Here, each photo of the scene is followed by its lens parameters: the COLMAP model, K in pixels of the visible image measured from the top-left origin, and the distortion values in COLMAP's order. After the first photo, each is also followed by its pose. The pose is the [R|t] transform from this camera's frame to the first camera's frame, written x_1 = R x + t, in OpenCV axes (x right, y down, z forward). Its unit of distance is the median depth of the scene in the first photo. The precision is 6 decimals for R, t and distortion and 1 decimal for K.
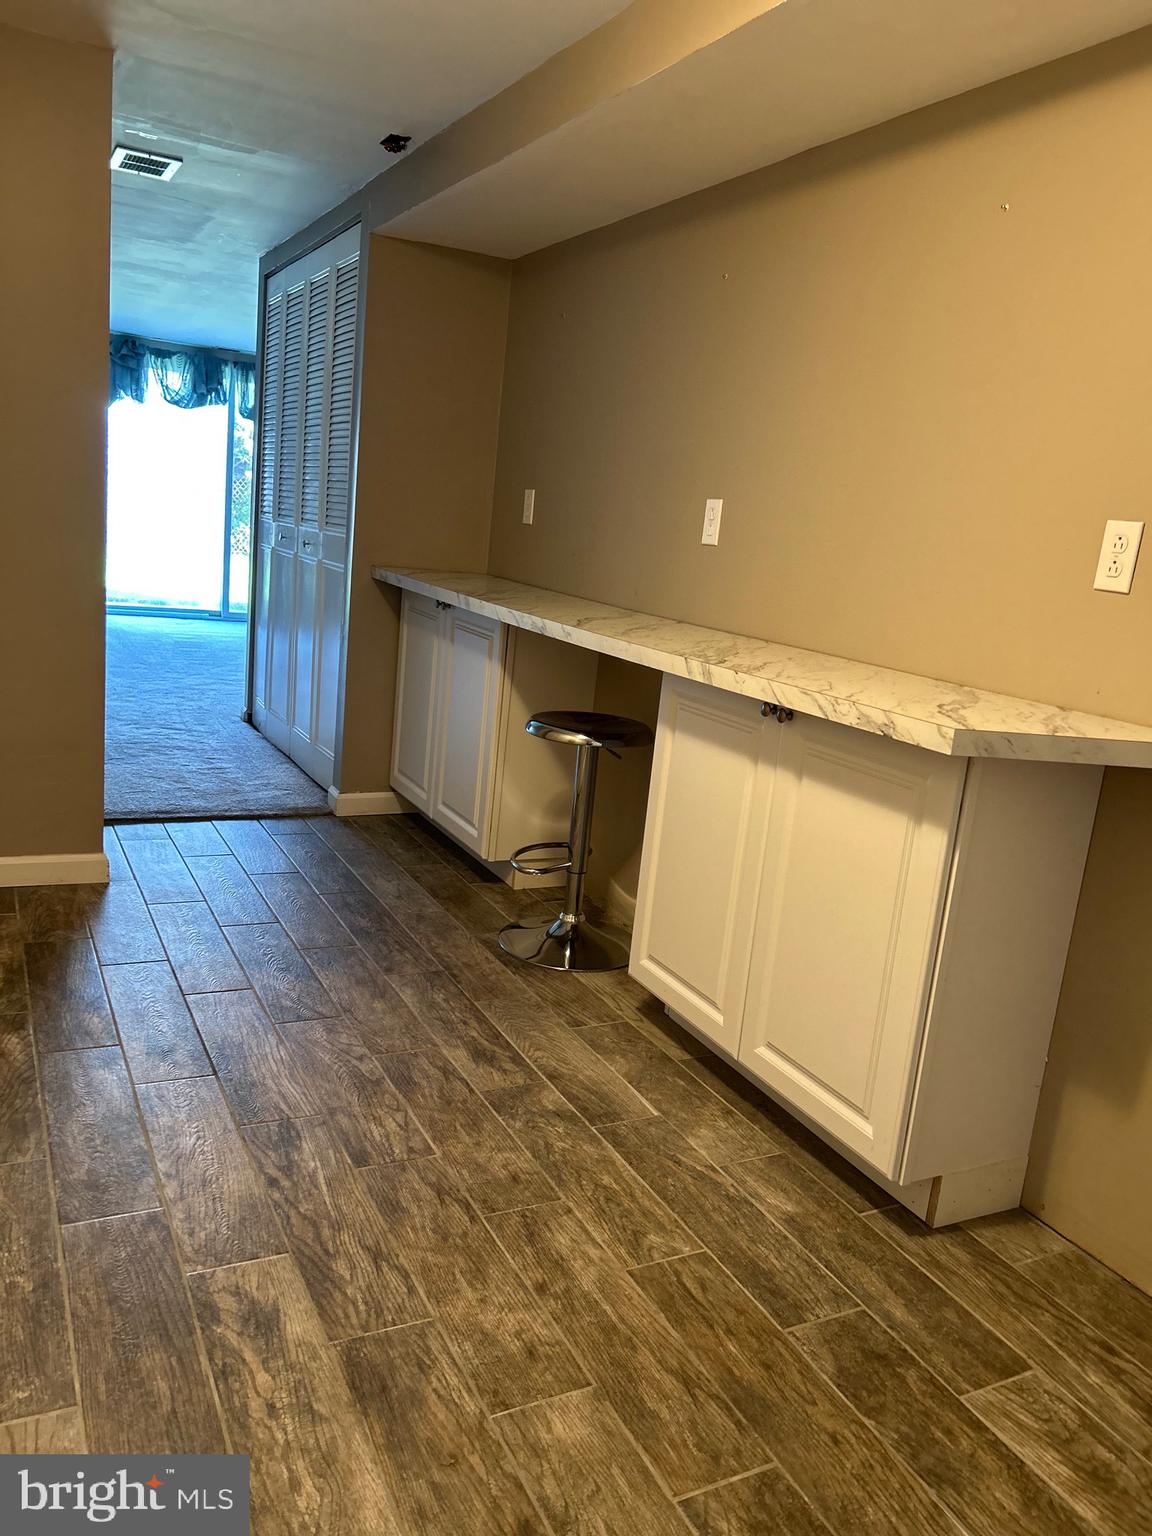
lens RADIAL K [[1151.0, 0, 573.4], [0, 1151.0, 768.7], [0, 0, 1]] dist [0.049440, -0.062341]
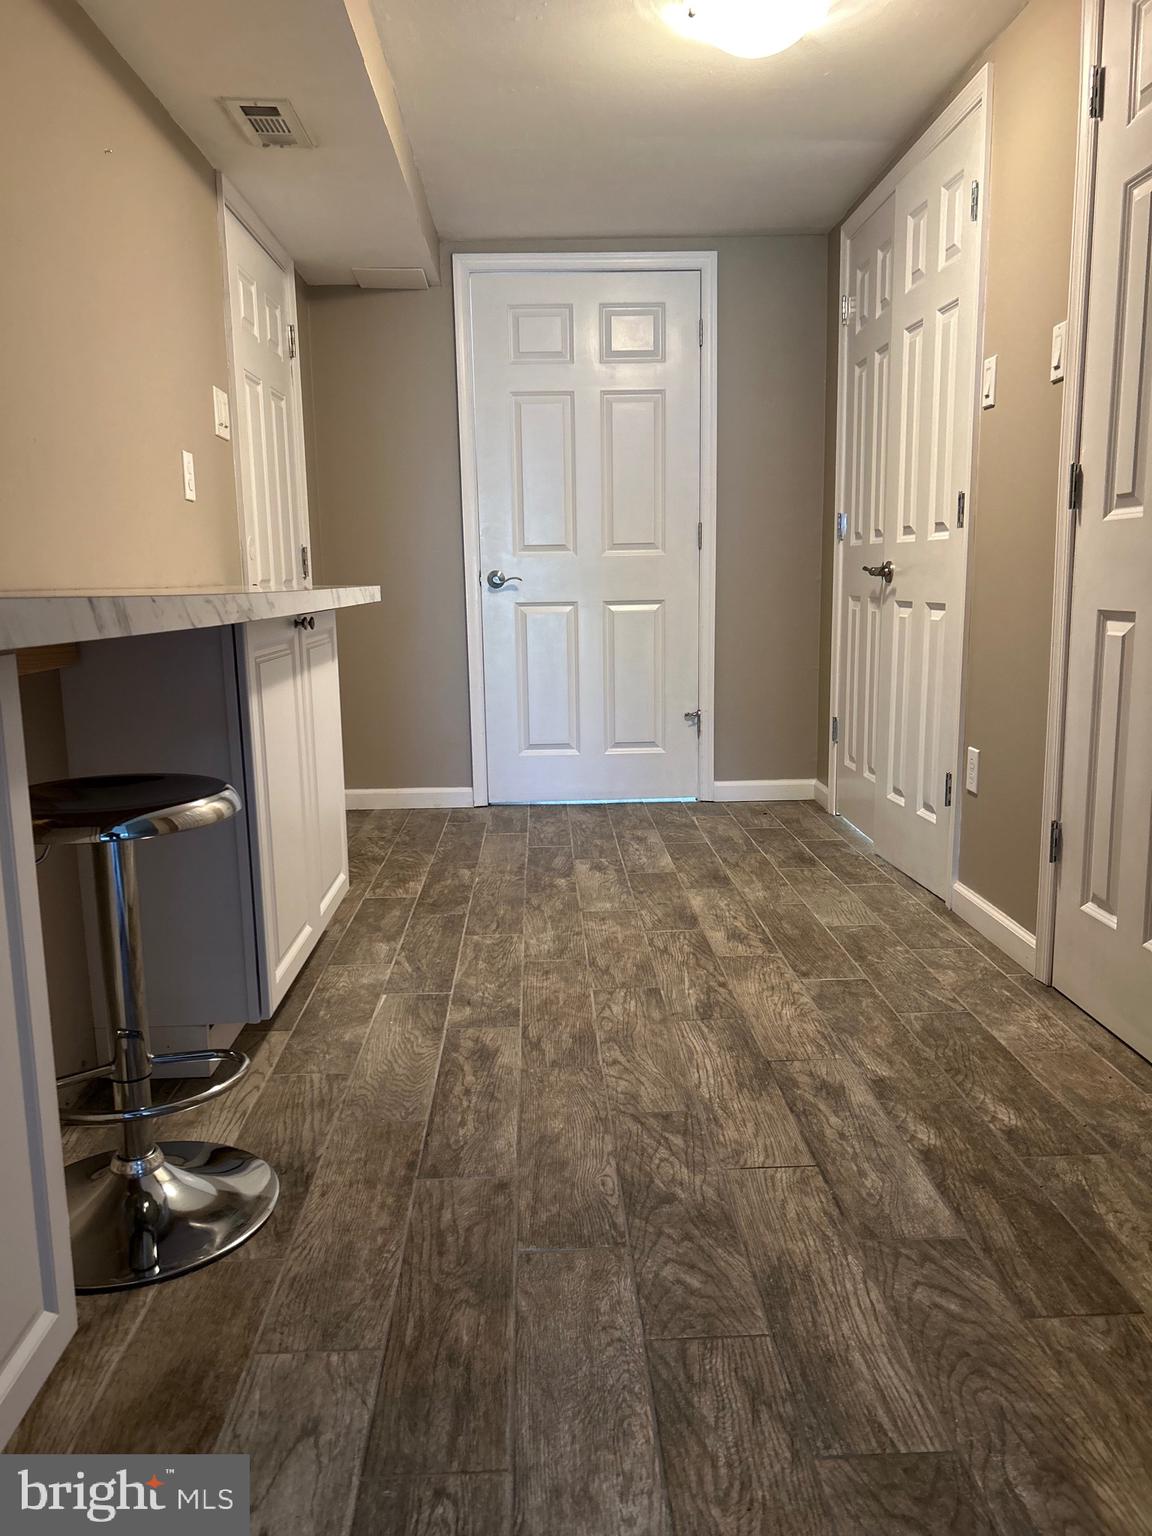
lens RADIAL K [[1151.0, 0, 574.4], [0, 1151.0, 768.3], [0, 0, 1]] dist [0.049440, -0.062341]
pose [[-0.903202, -0.146848, 0.403313, -0.591108], [0.023202, 0.921574, 0.387510, -0.383476], [-0.428587, 0.359358, -0.828960, 2.038779]]
